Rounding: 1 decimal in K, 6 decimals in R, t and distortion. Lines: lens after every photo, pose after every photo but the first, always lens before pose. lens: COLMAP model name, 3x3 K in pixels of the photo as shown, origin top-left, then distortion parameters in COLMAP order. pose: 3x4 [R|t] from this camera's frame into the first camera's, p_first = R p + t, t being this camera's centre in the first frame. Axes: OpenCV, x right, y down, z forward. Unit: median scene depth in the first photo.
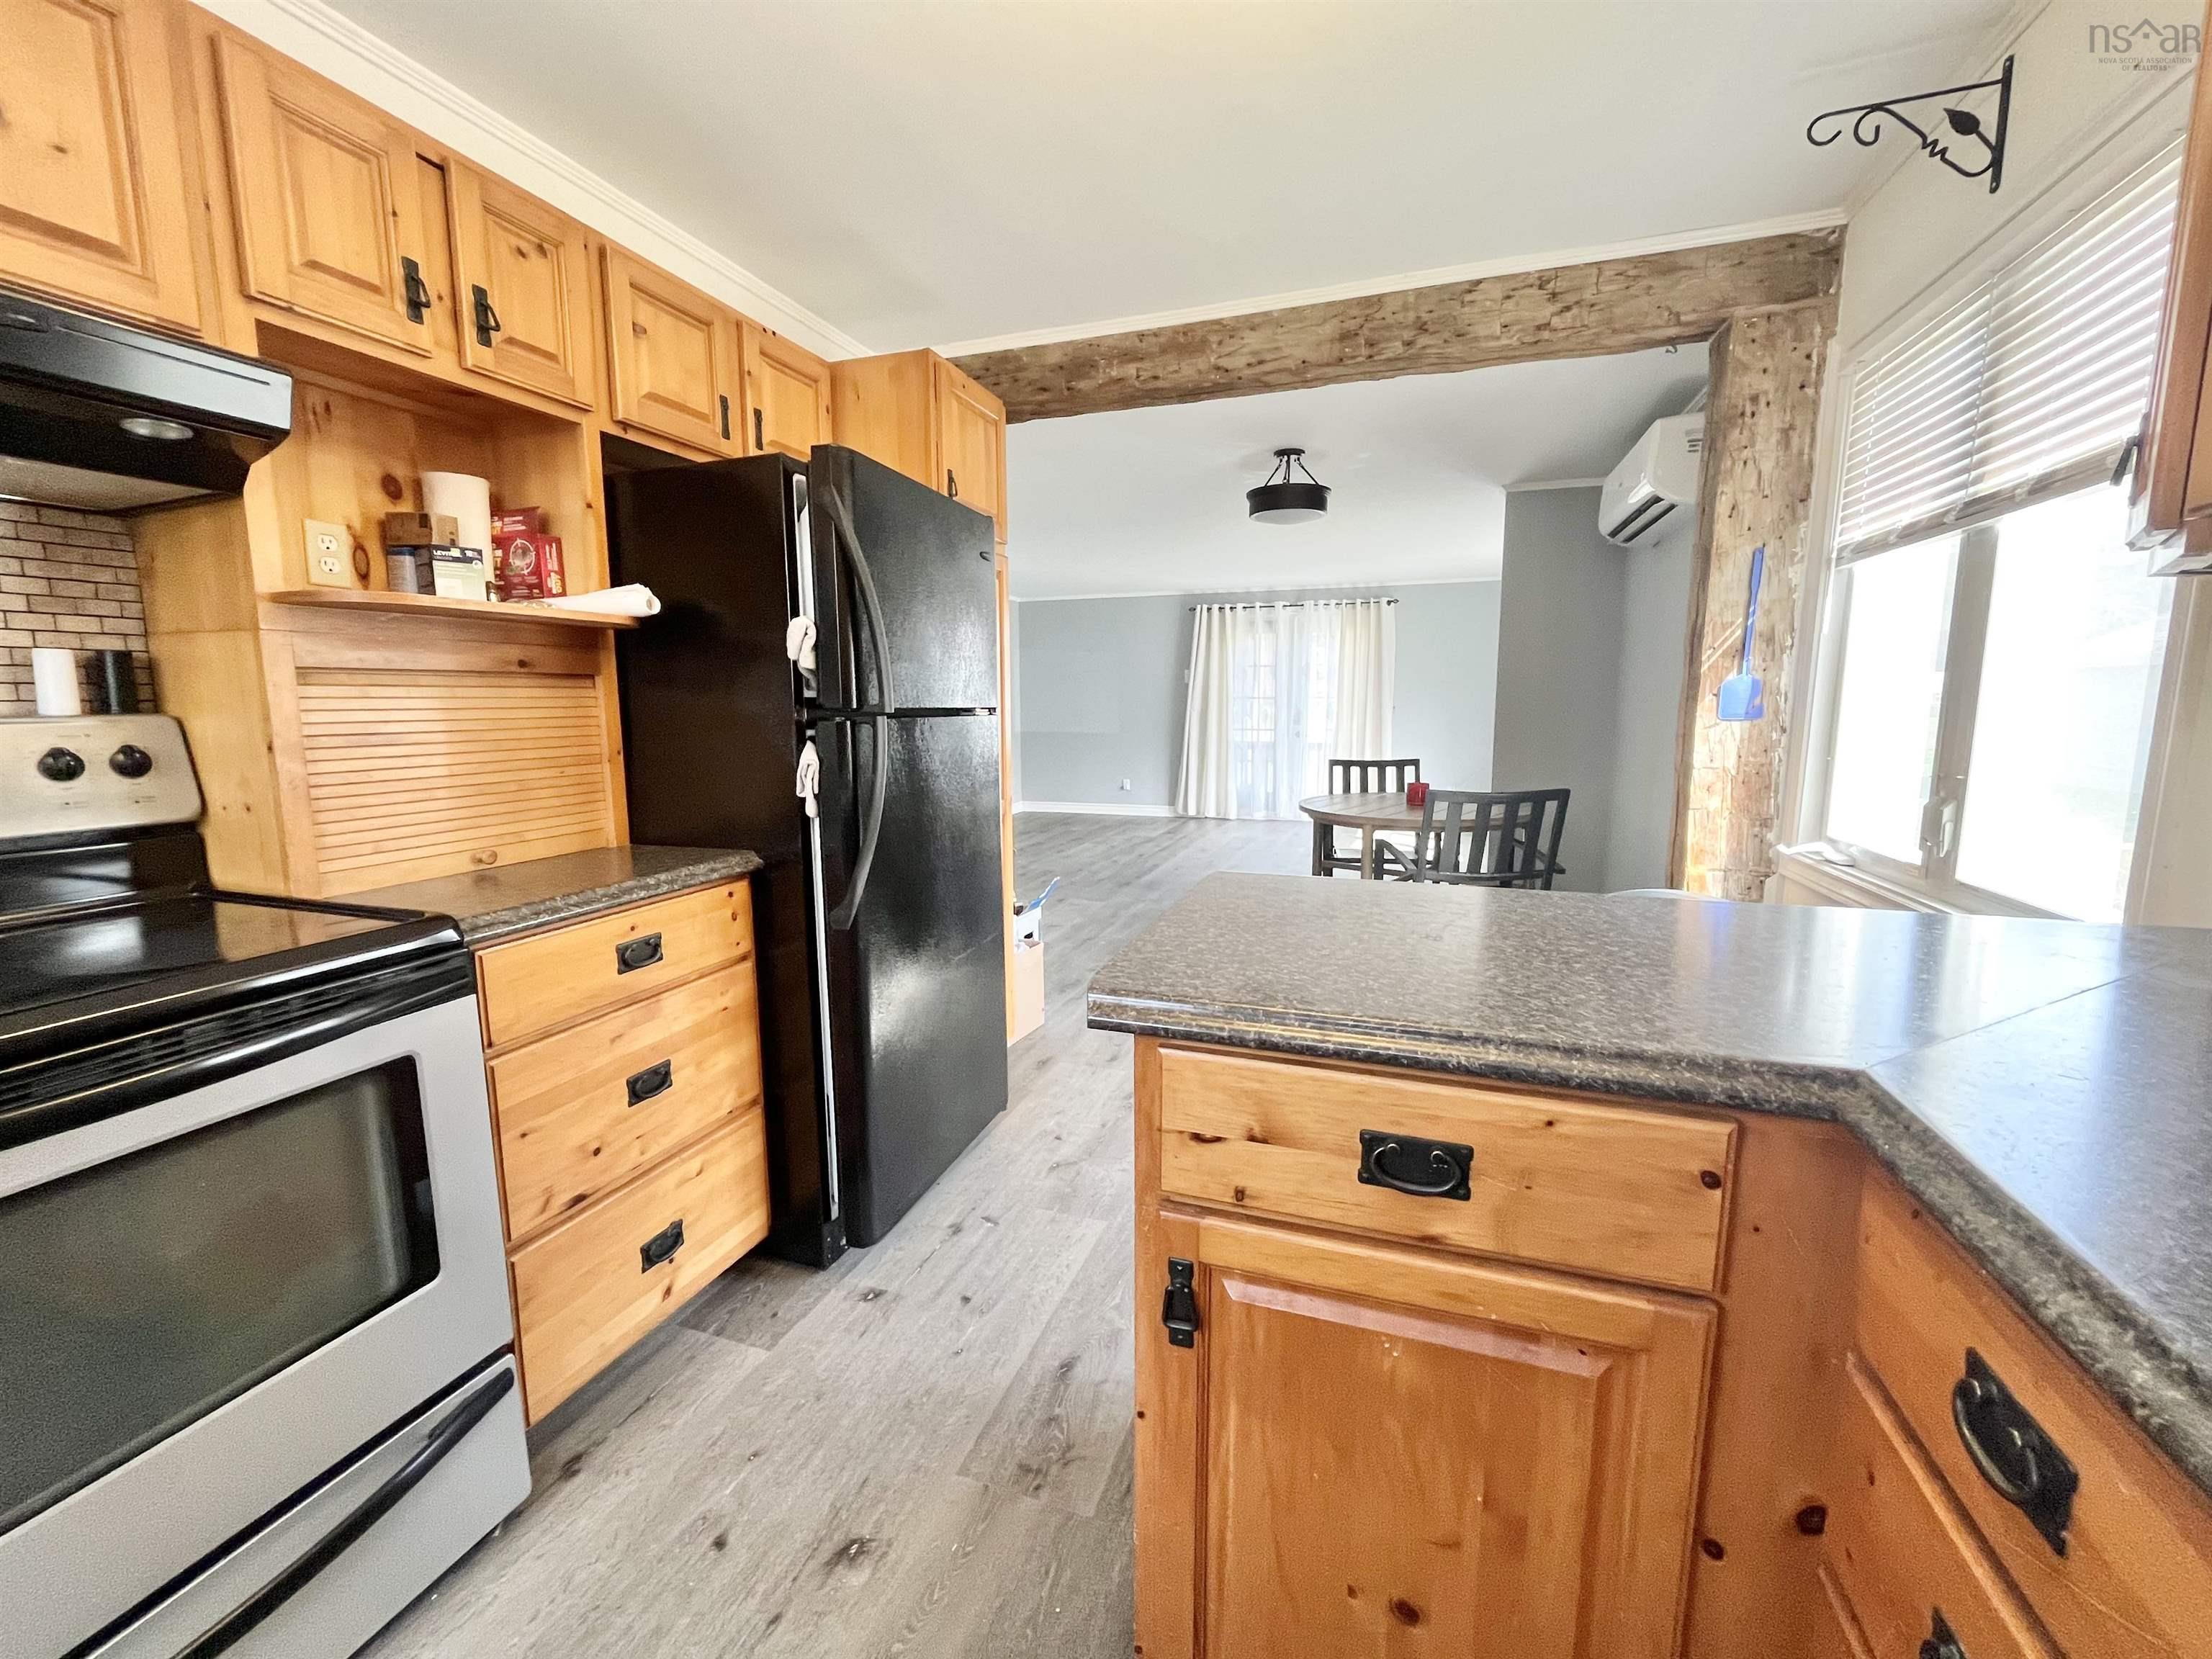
lens RADIAL K [[909.1, 0, 1098.3], [0, 909.1, 829.0], [0, 0, 1]] dist [-0.003047, -0.000353]
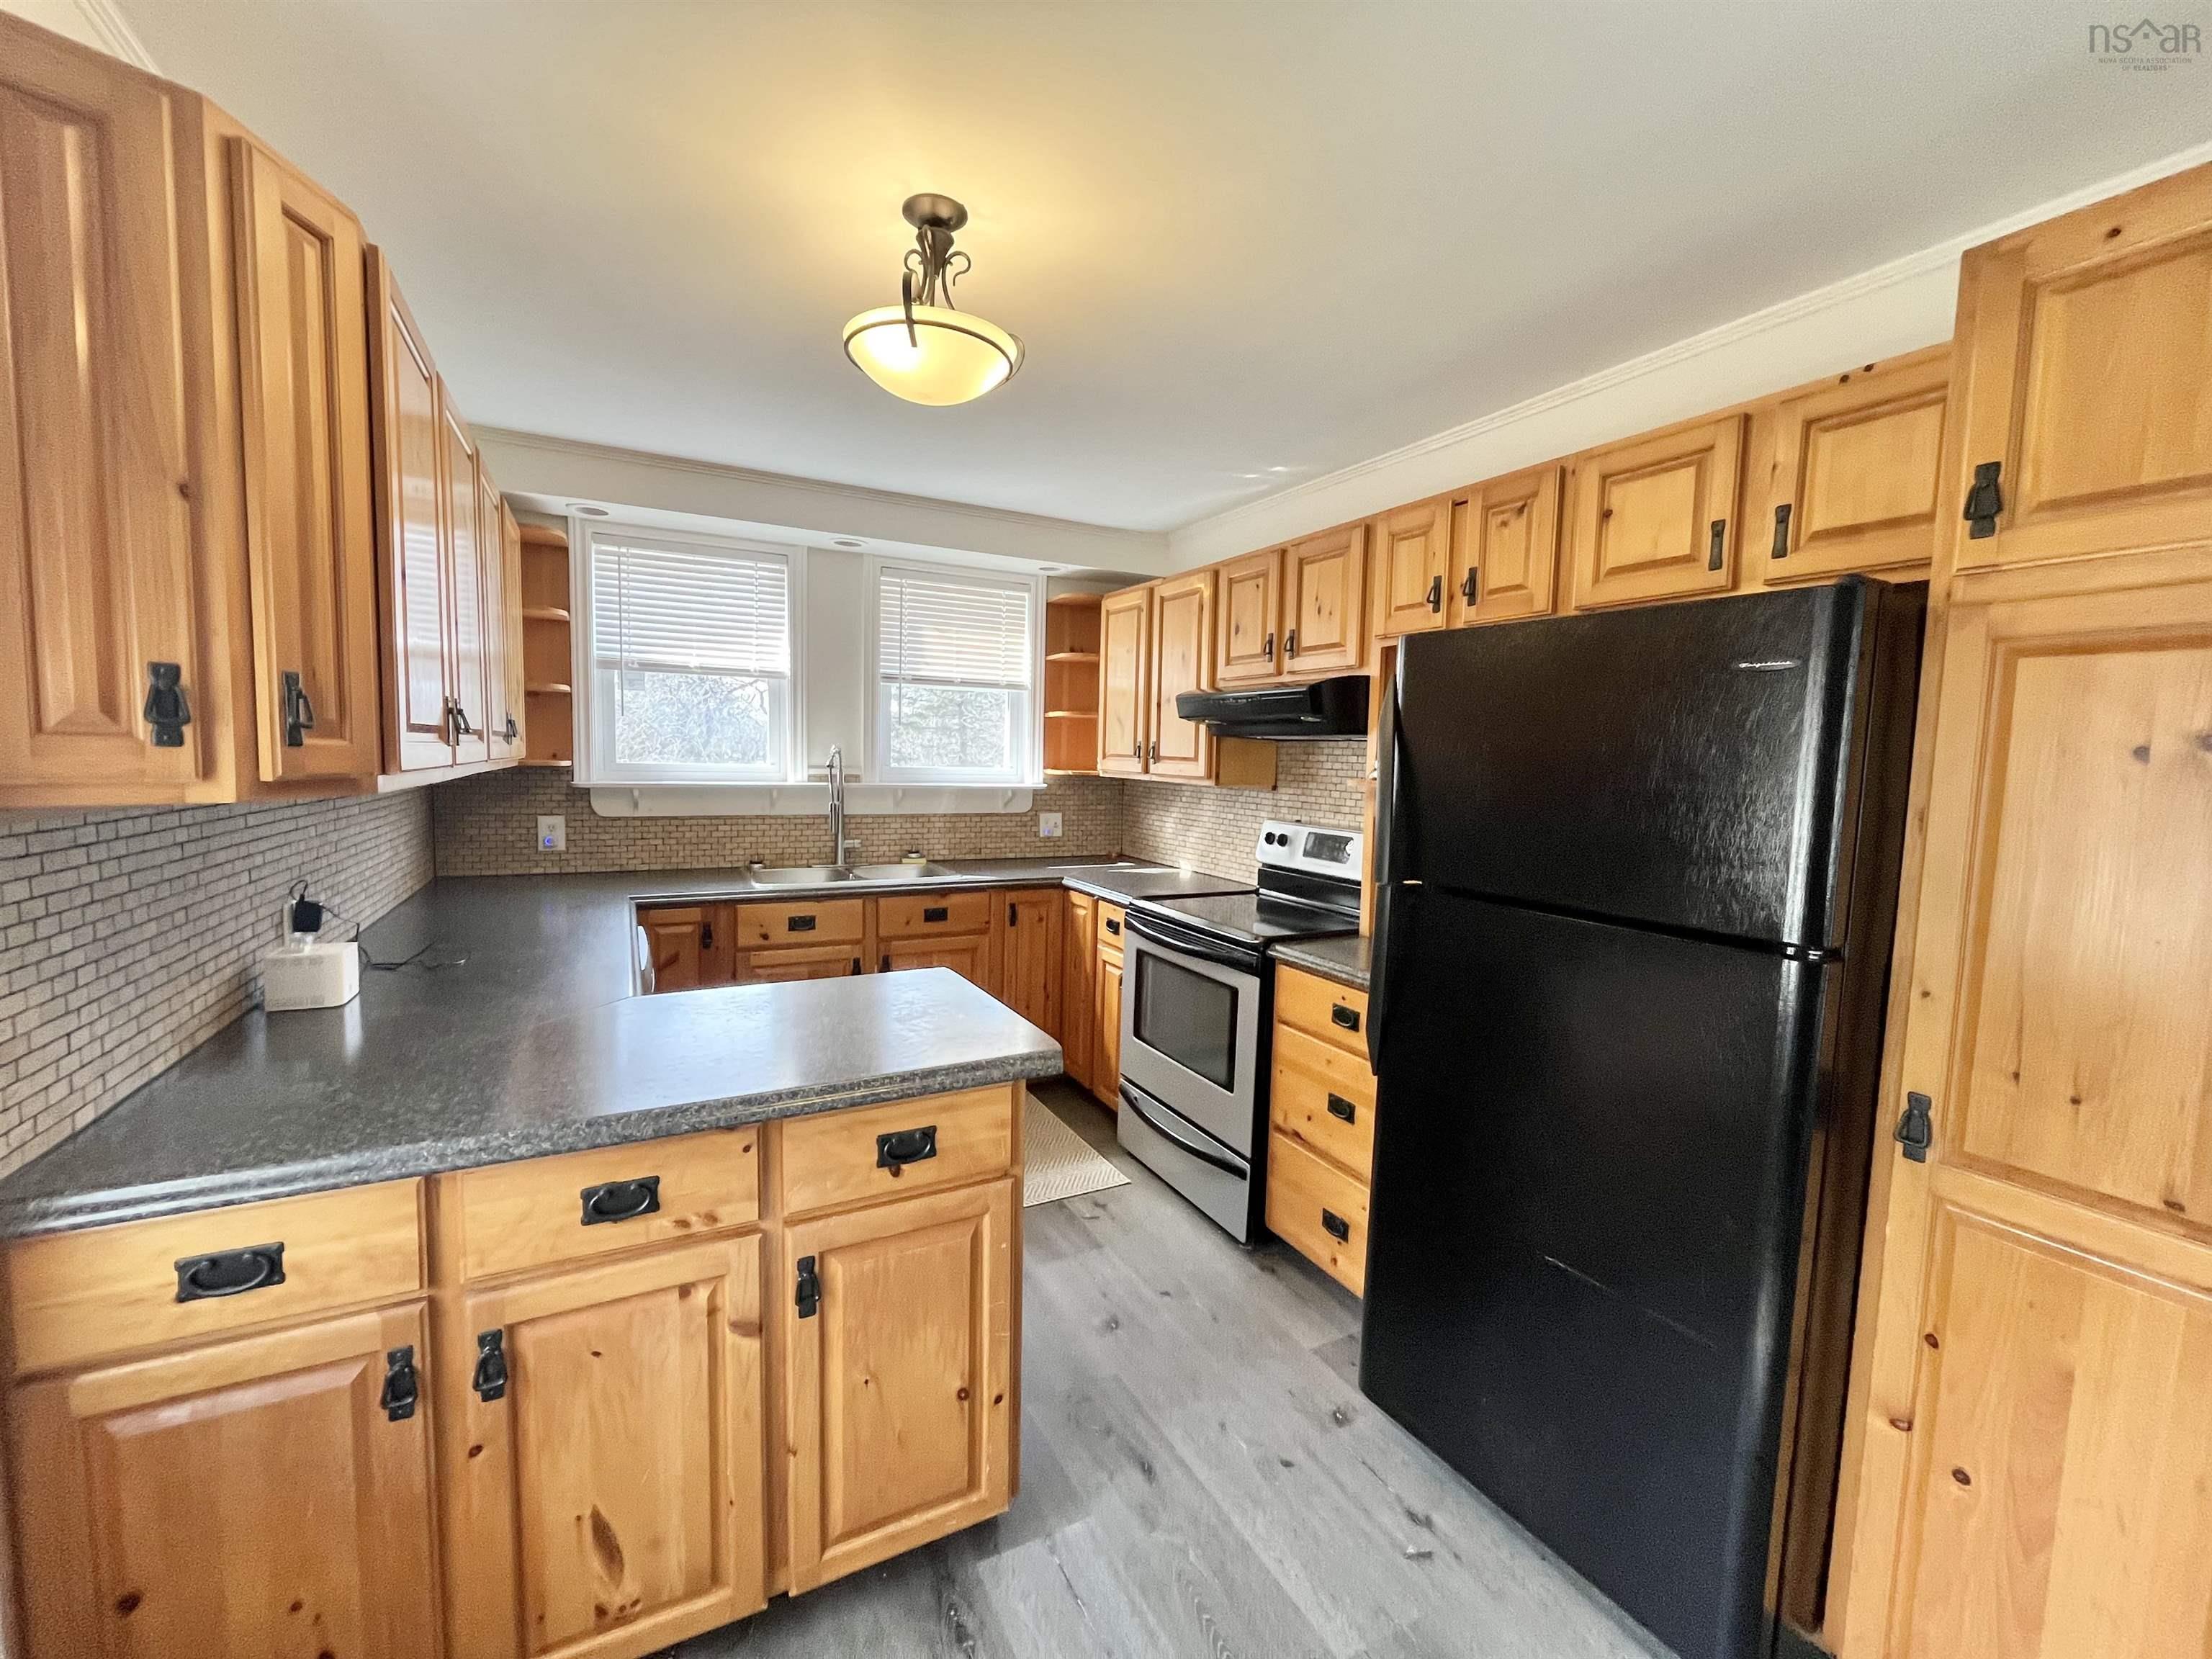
lens RADIAL K [[909.1, 0, 1108.4], [0, 909.1, 831.8], [0, 0, 1]] dist [-0.003047, -0.000353]
pose [[-0.678640, 0.047618, -0.732926, 0.802945], [-0.124095, 0.976116, 0.178323, -0.364653], [0.723911, 0.211969, -0.656522, 1.606296]]
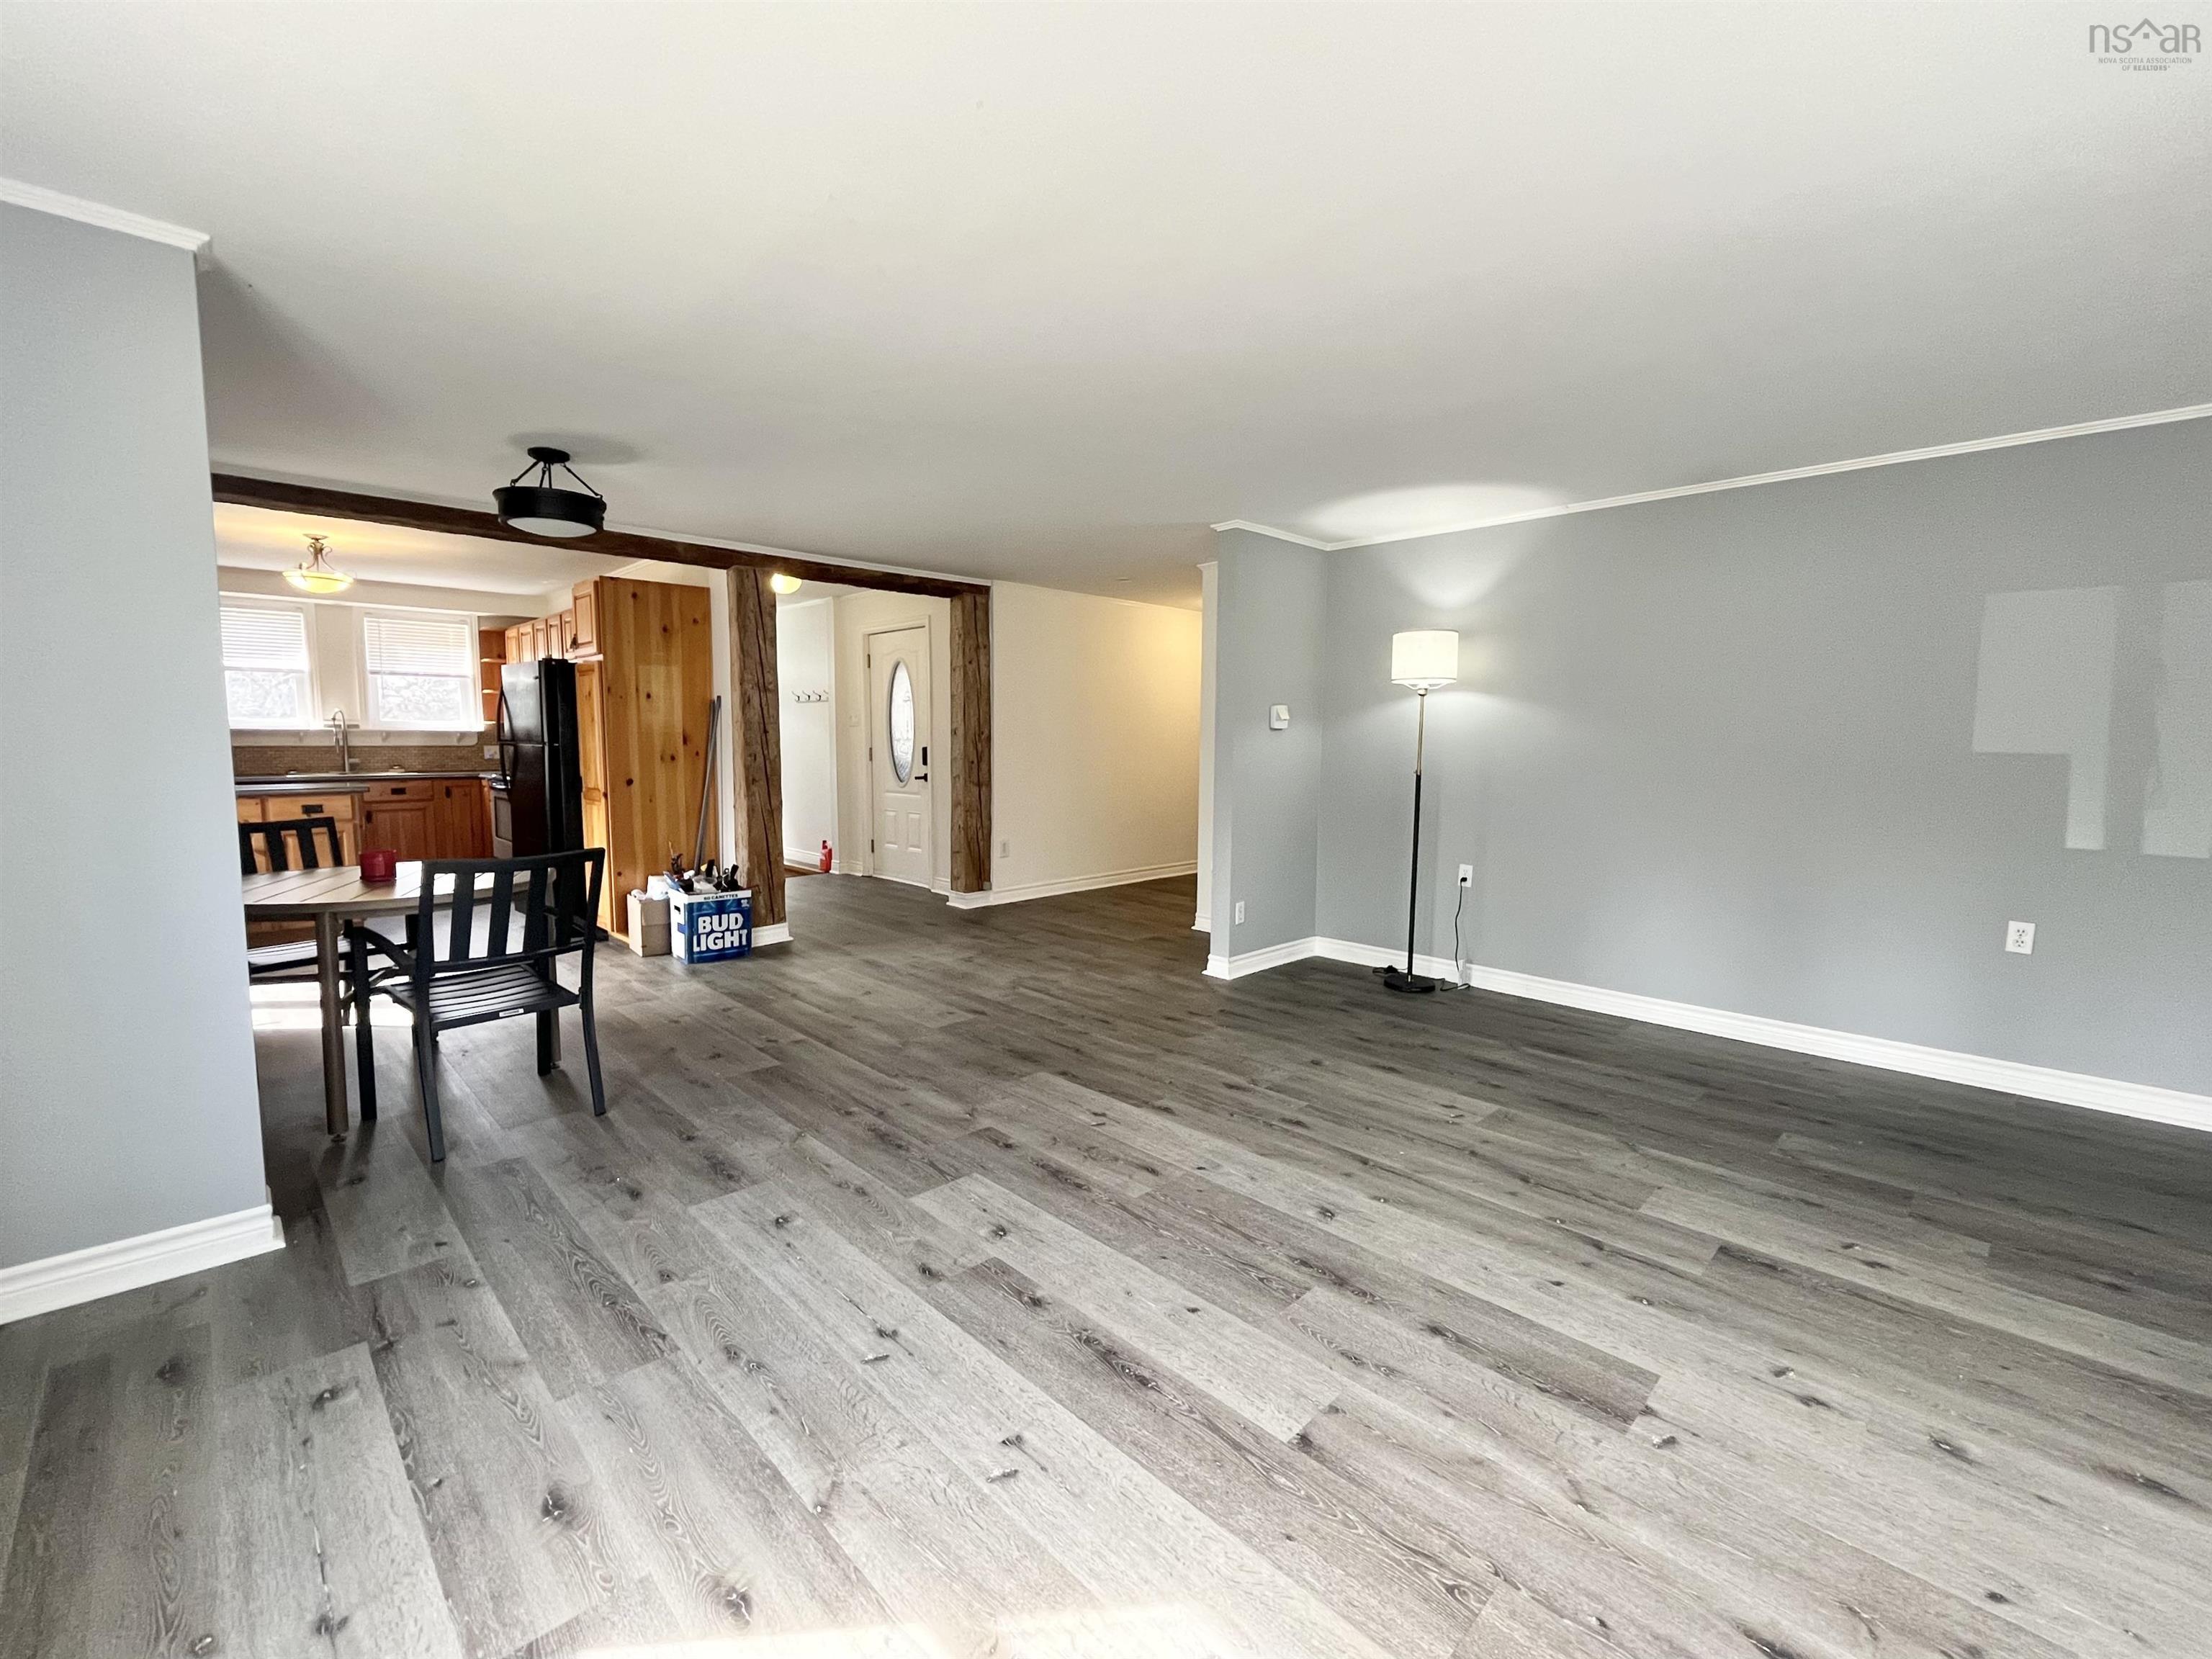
lens RADIAL K [[909.1, 0, 1097.5], [0, 909.1, 824.4], [0, 0, 1]] dist [-0.003047, -0.000353]
pose [[-0.445040, 0.082100, -0.891739, 1.329201], [-0.119013, 0.981533, 0.149763, -0.489604], [0.887567, 0.172780, -0.427050, 3.127990]]
